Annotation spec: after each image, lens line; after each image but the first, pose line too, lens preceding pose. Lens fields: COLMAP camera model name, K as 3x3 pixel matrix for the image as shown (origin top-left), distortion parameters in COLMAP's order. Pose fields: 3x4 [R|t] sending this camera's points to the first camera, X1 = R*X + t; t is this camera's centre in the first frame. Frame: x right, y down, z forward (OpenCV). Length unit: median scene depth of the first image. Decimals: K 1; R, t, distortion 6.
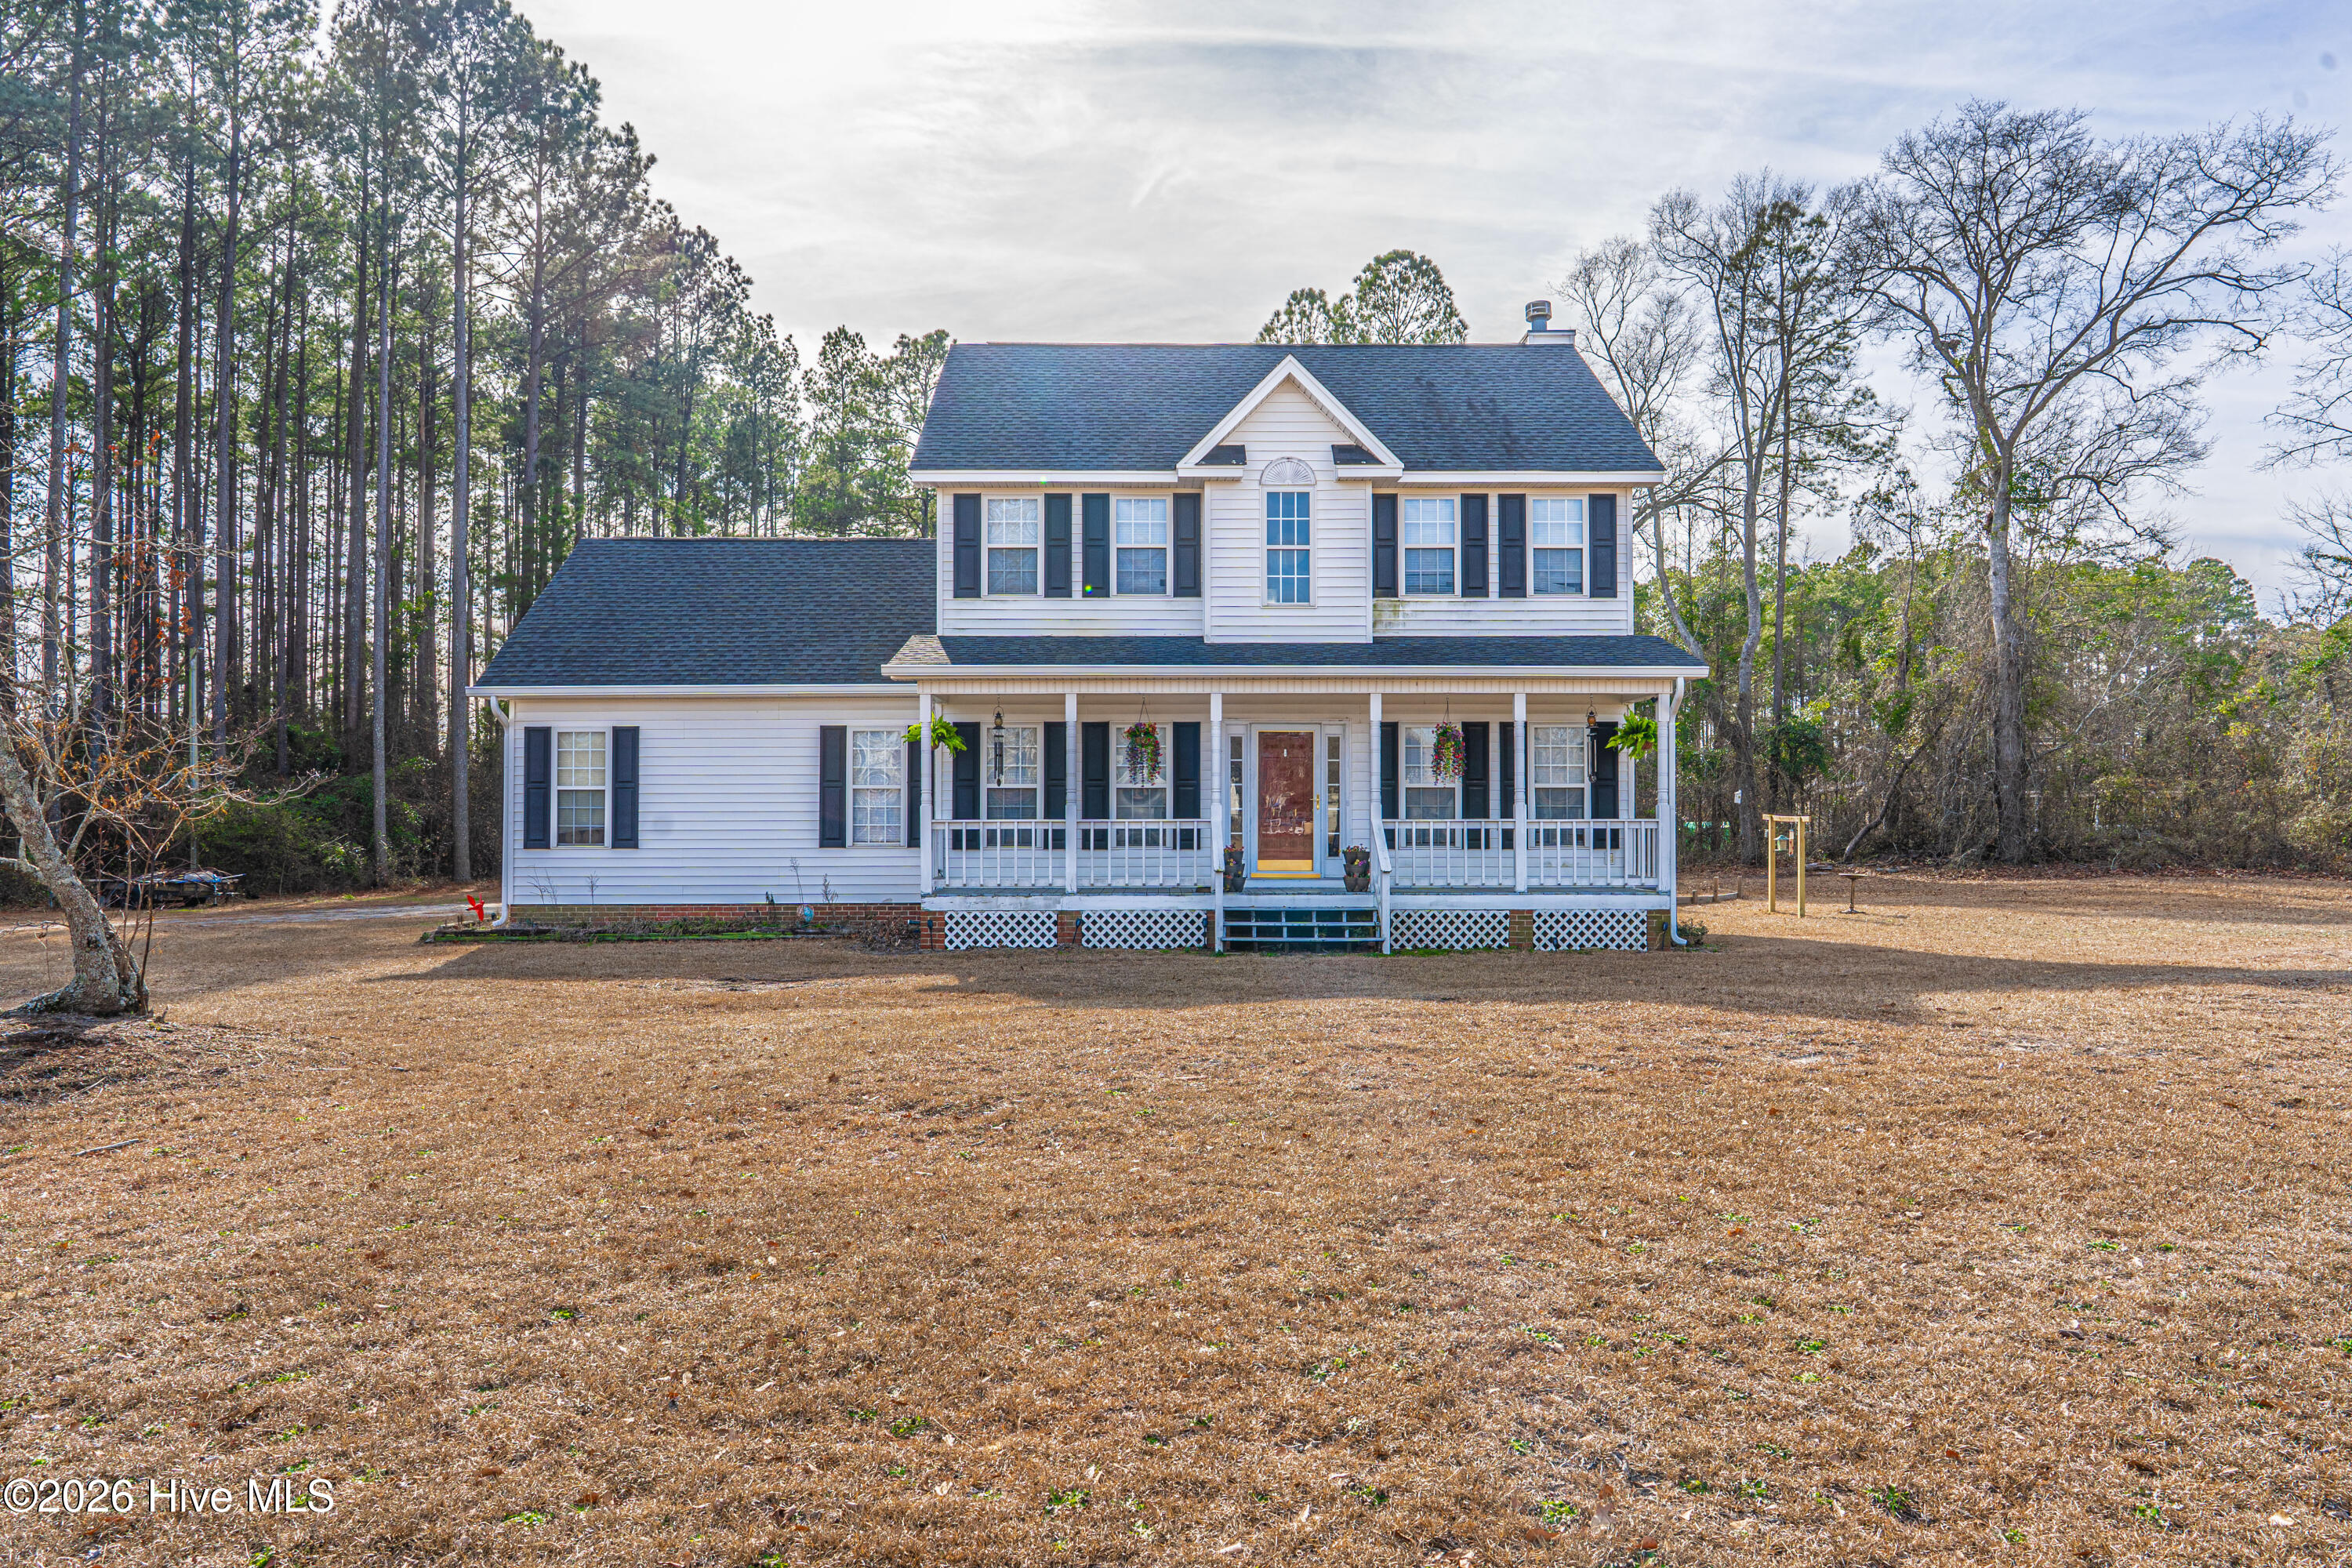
lens RADIAL K [[1608.5, 0, 1210.3], [0, 1608.5, 787.8], [0, 0, 1]] dist [0.001977, 0.003836]
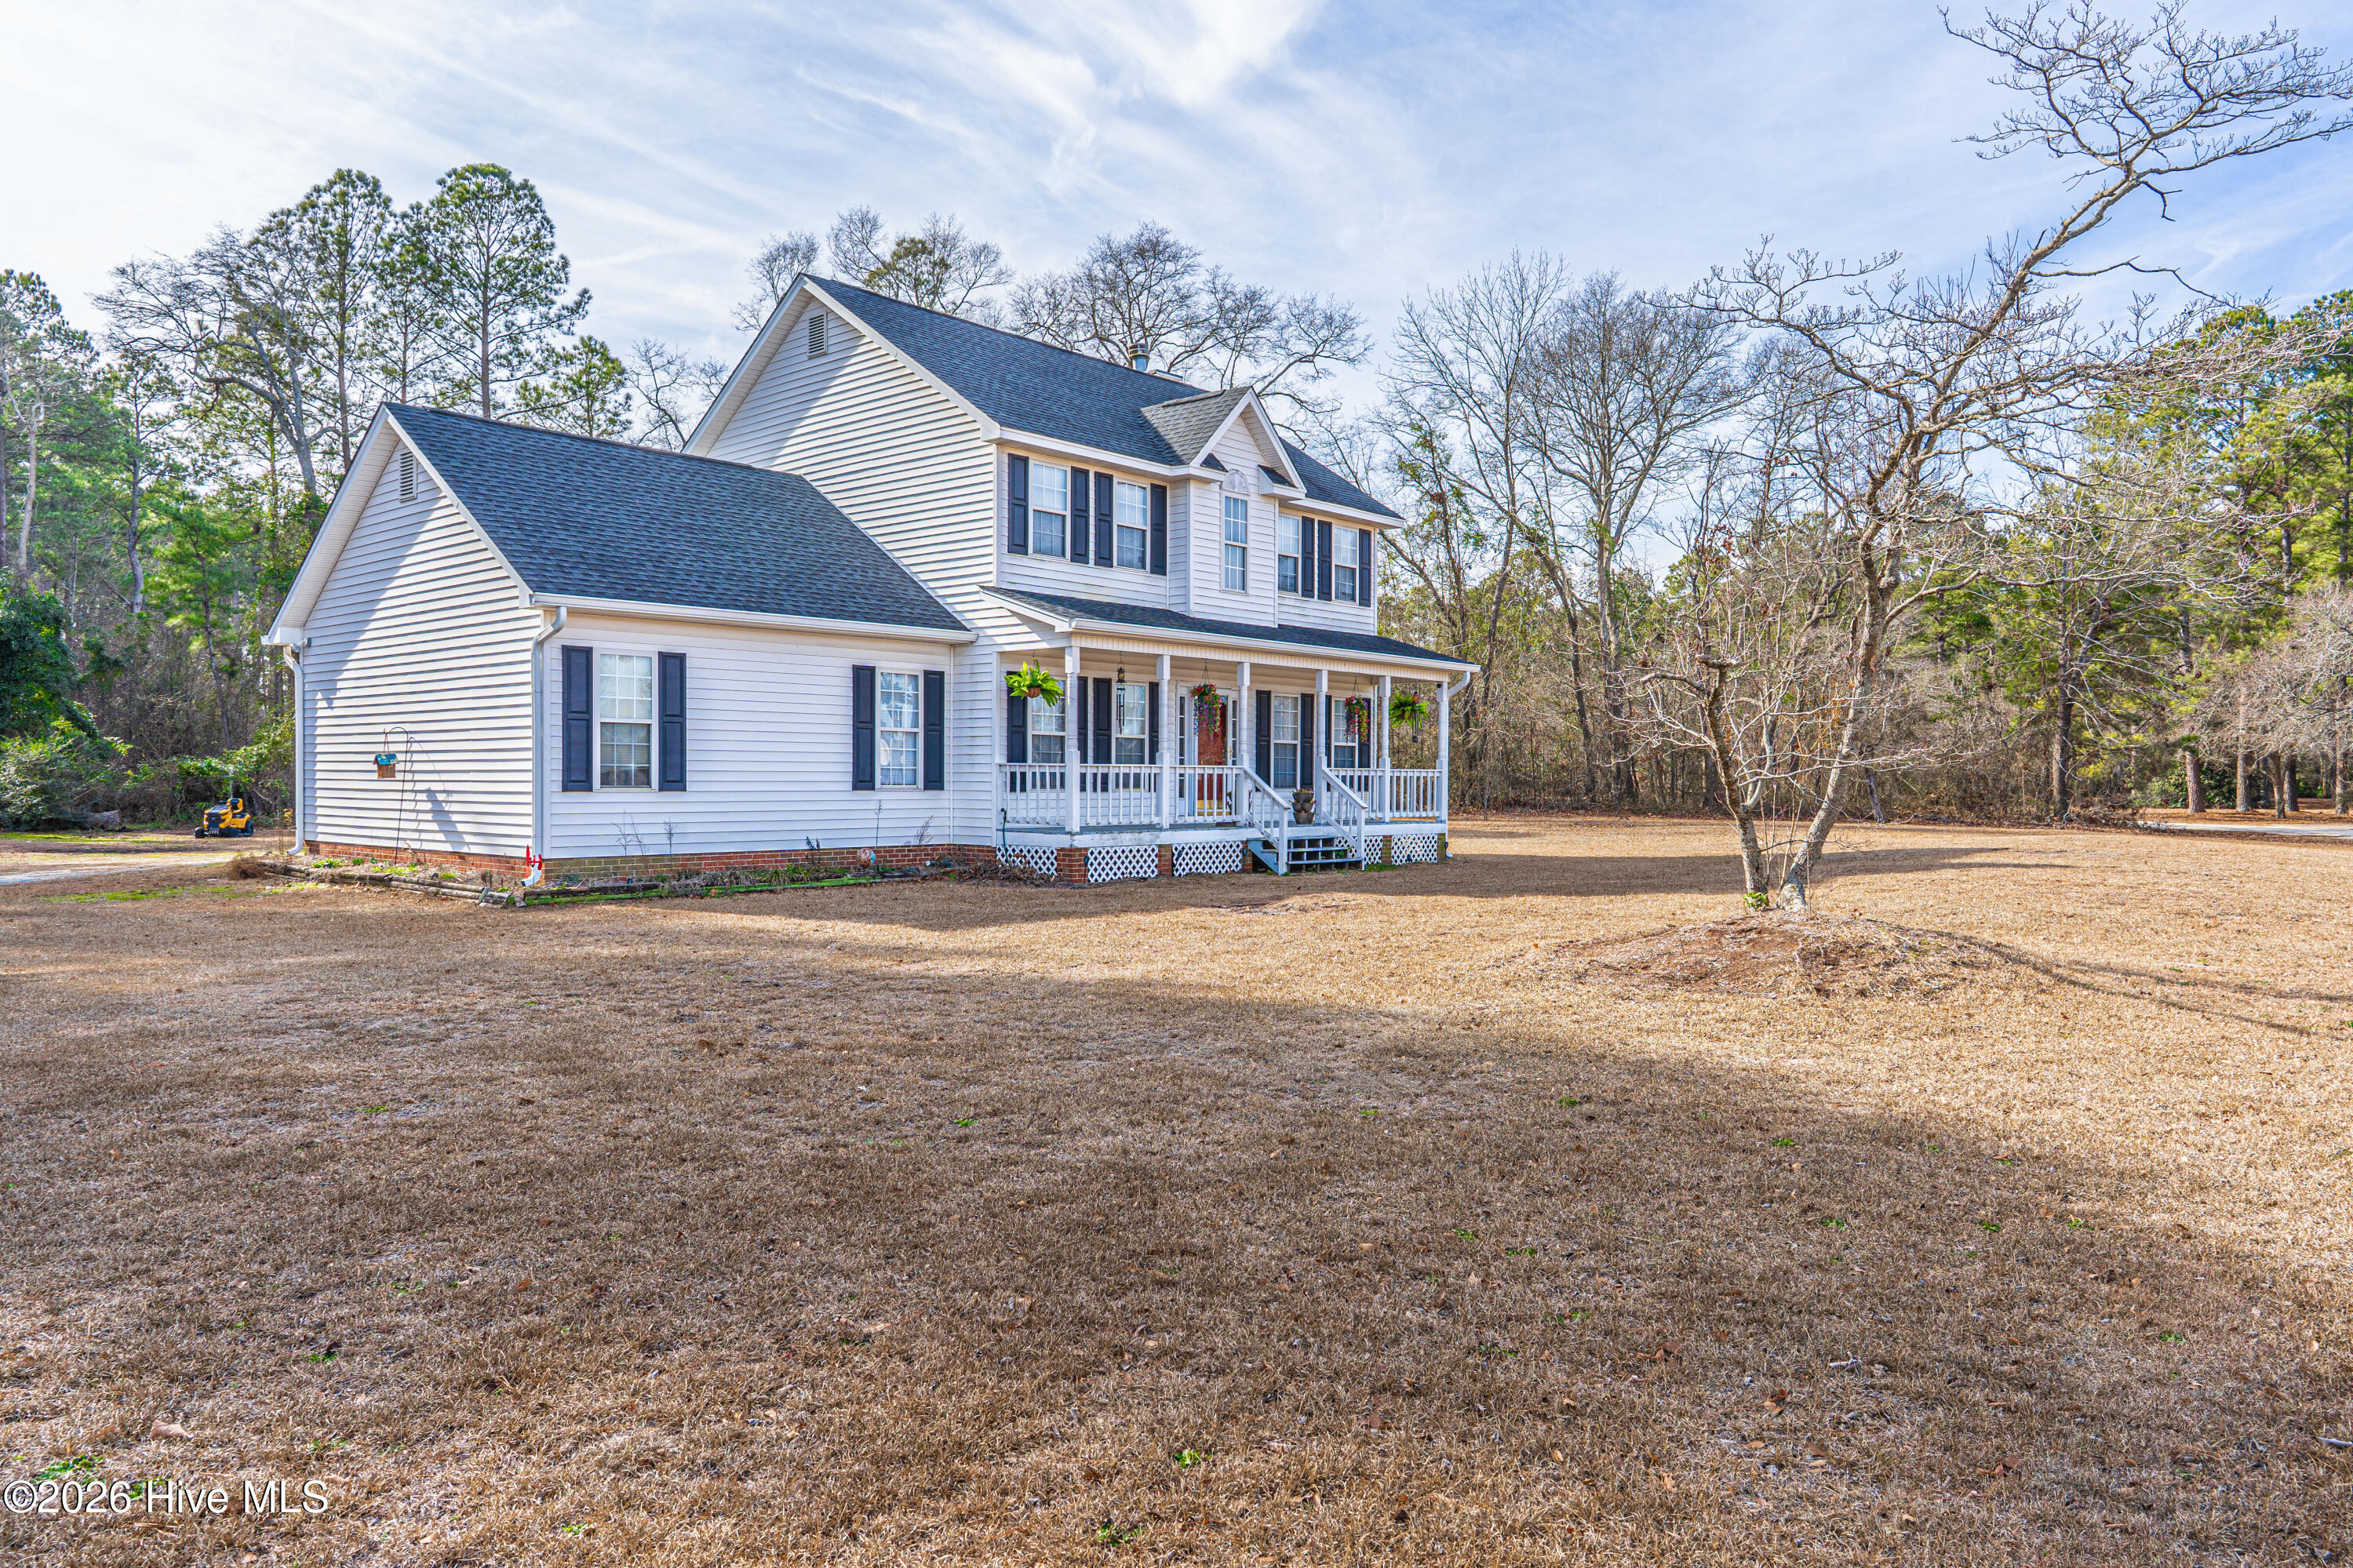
lens RADIAL K [[1527.8, 0, 1176.5], [0, 1527.8, 784.0], [0, 0, 1]] dist [0.017667, -0.002334]
pose [[0.679818, 0.002470, 0.733377, -0.818601], [-0.026149, 0.999440, 0.020873, 0.009449], [-0.732915, -0.033368, 0.679502, 0.235111]]
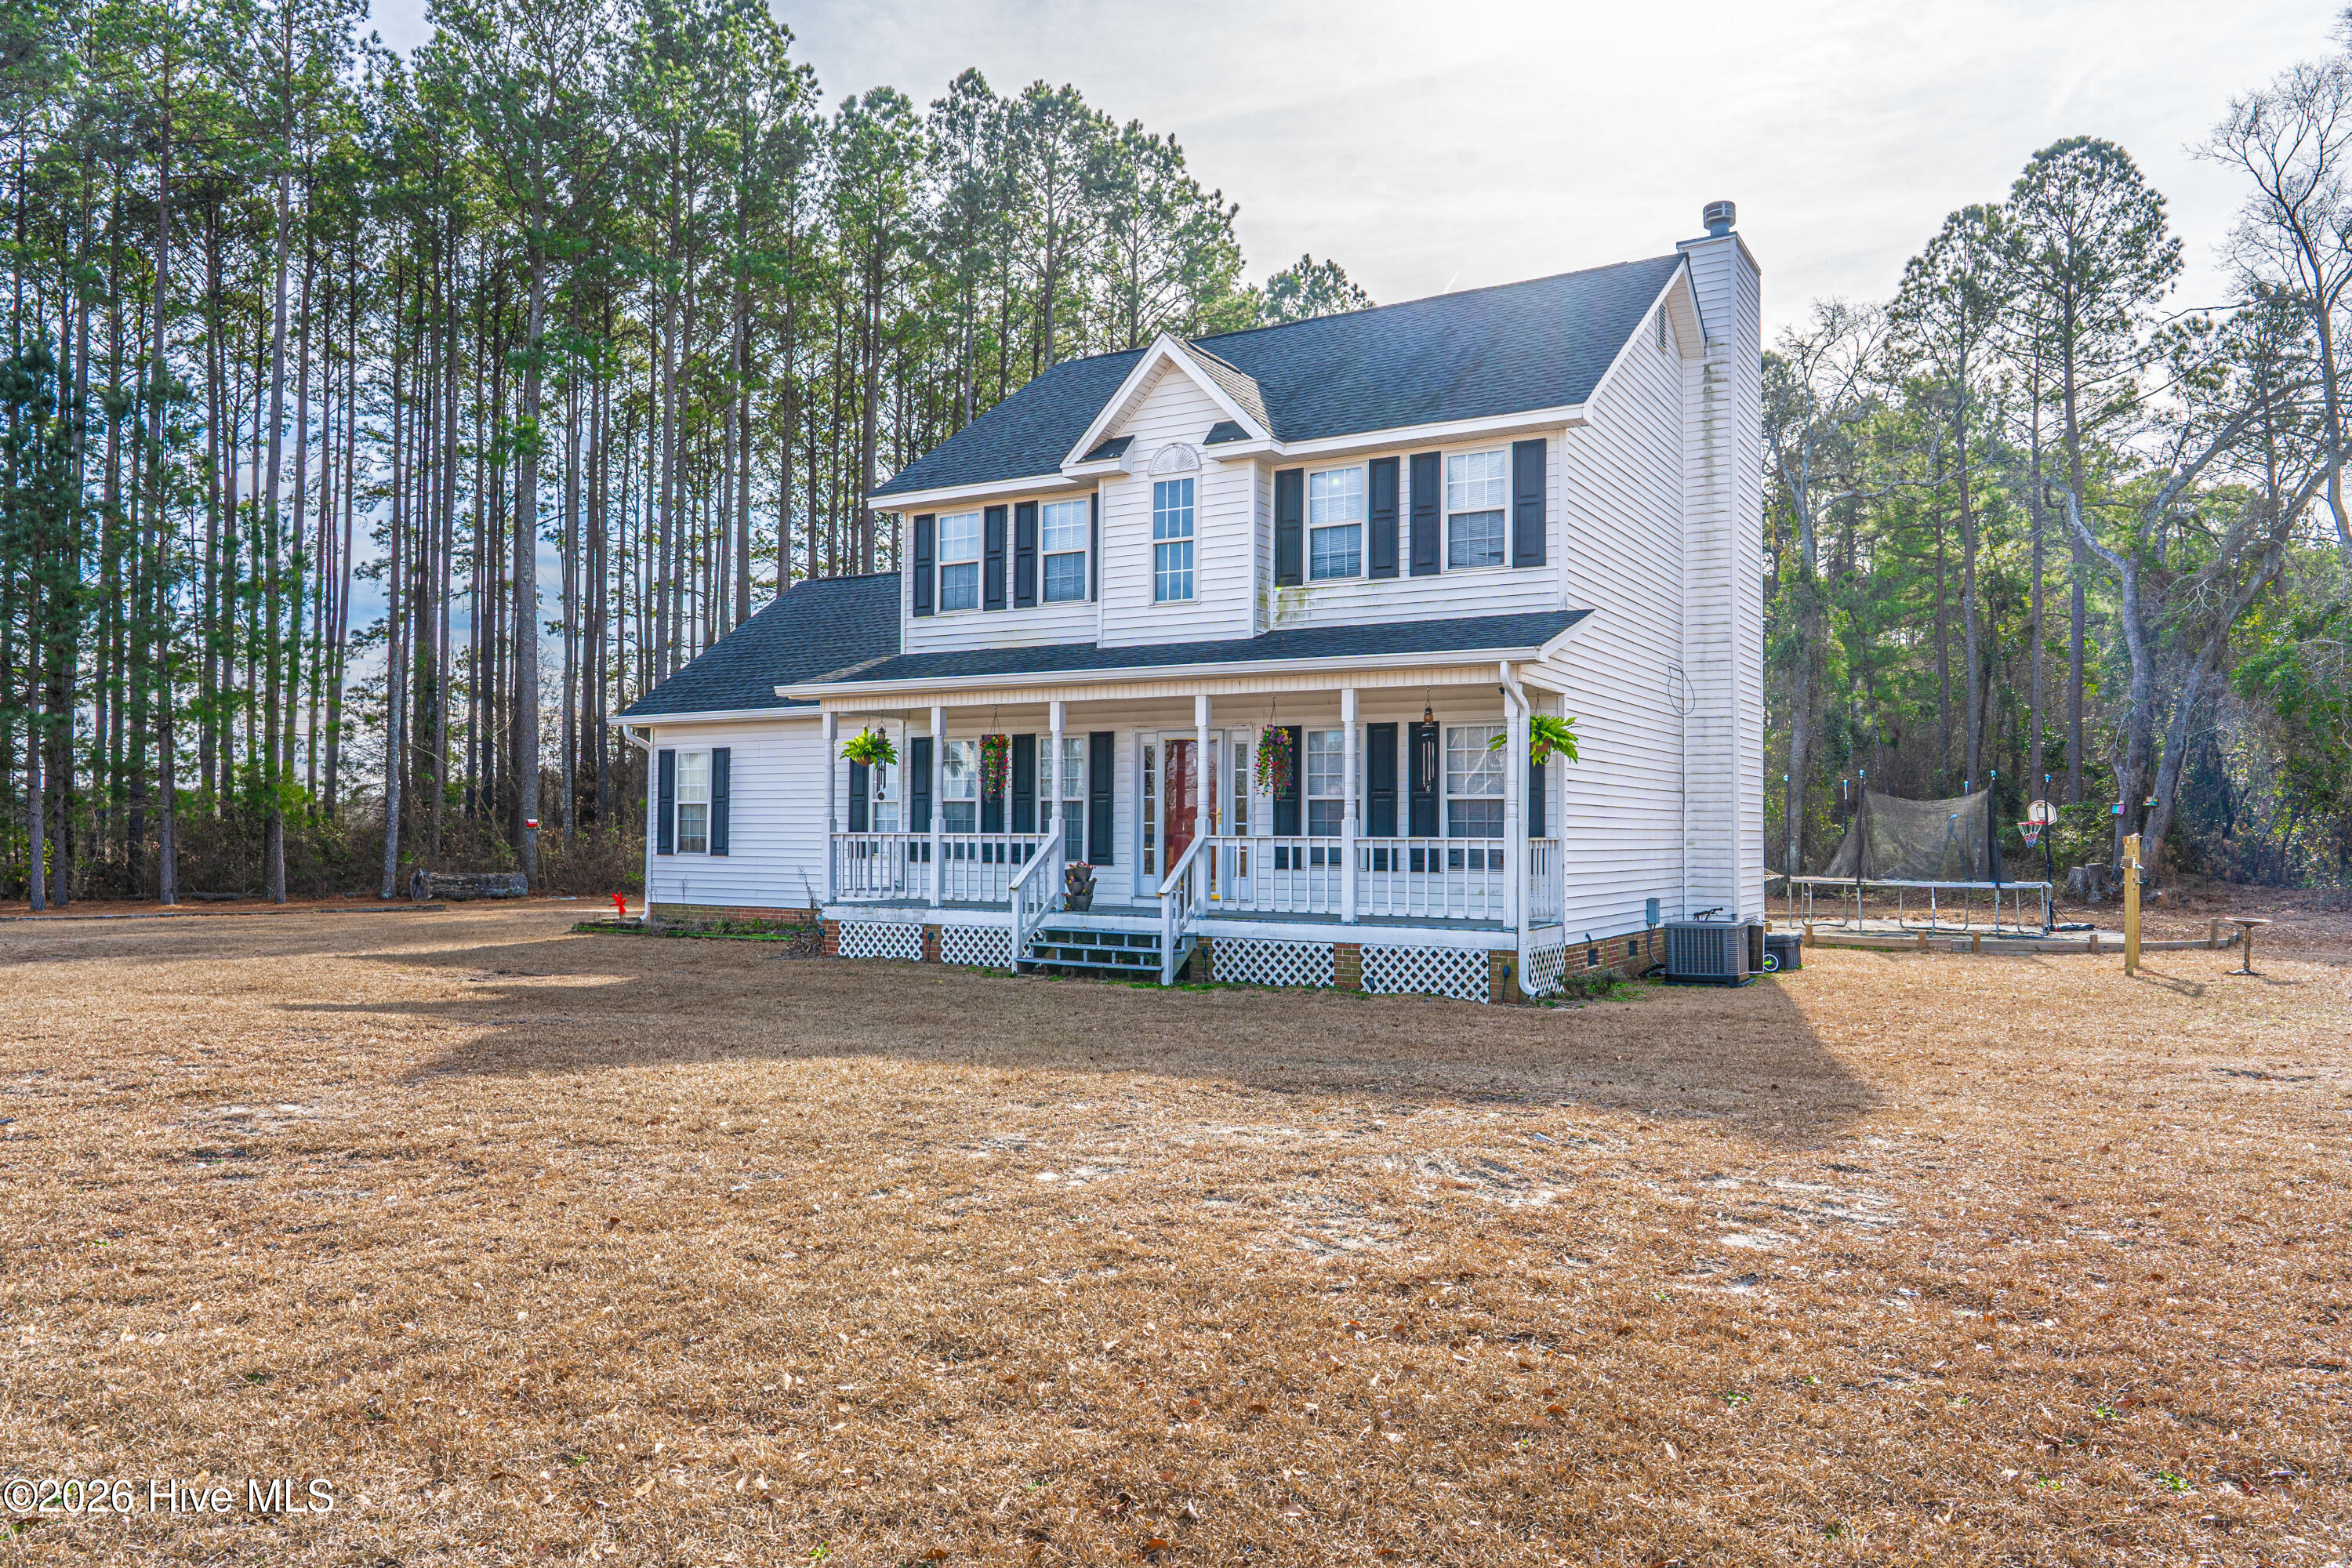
lens RADIAL K [[1678.1, 0, 1143.2], [0, 1678.1, 777.8], [0, 0, 1]] dist [-0.000364, 0.000282]
pose [[0.837939, -0.010465, -0.545663, 0.547714], [0.000726, 0.999837, -0.018061, 0.004087], [0.545763, 0.014738, 0.837810, 0.183835]]
